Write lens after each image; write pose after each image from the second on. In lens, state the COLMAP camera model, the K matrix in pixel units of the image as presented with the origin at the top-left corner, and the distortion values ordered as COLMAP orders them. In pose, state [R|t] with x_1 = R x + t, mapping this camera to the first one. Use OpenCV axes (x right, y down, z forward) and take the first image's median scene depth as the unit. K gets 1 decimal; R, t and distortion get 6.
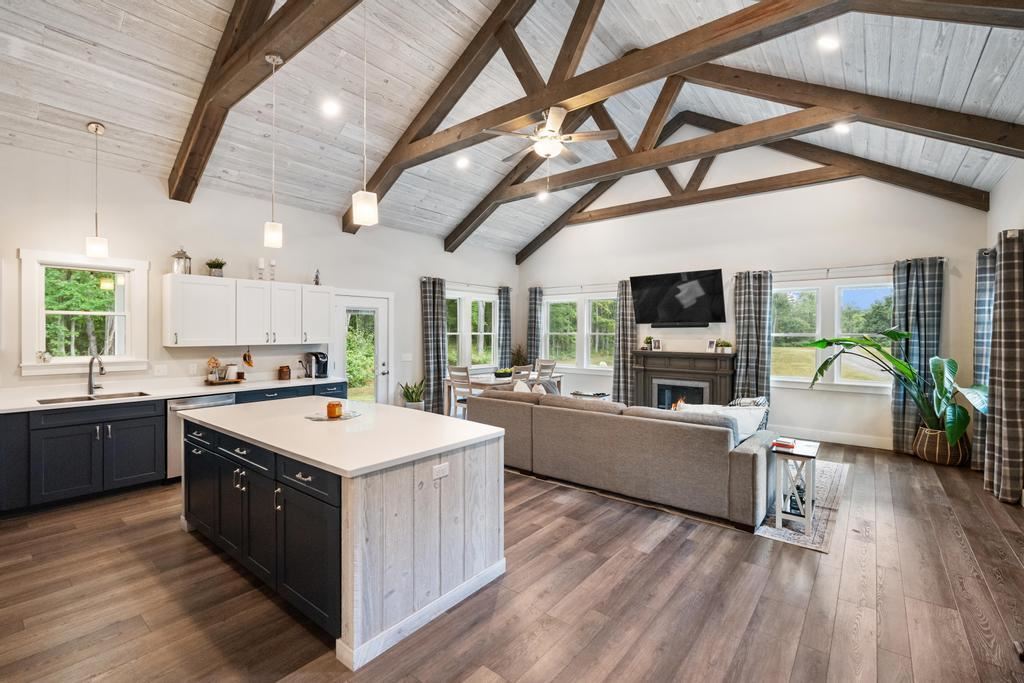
lens RADIAL K [[451.0, 0, 507.7], [0, 451.0, 333.8], [0, 0, 1]] dist [-0.006447, 0.001423]
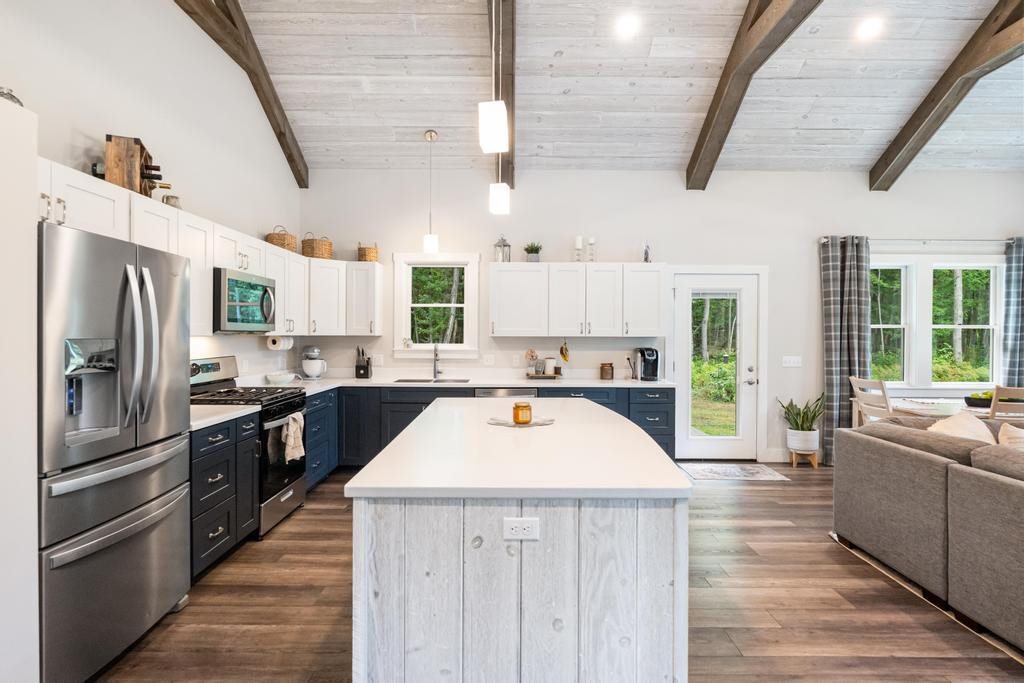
lens RADIAL K [[539.8, 0, 511.0], [0, 539.8, 336.4], [0, 0, 1]] dist [-0.006783, 0.003325]
pose [[0.630596, 0.005408, -0.776092, 0.157041], [-0.006093, 0.999979, 0.002016, 0.019867], [0.776087, 0.003458, 0.630616, 0.216420]]
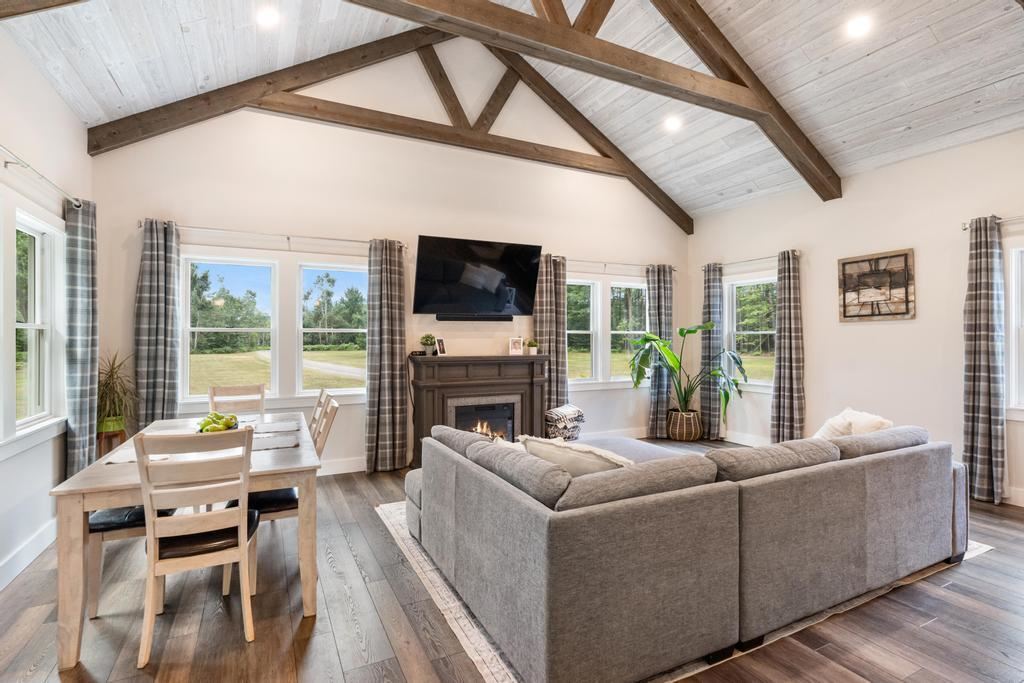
lens RADIAL K [[489.6, 0, 509.0], [0, 489.6, 339.3], [0, 0, 1]] dist [-0.005360, -0.000324]
pose [[0.408685, -0.003638, 0.912668, -0.343614], [0.004766, 0.999987, 0.001851, 0.015616], [-0.912663, 0.003593, 0.408697, 0.770519]]
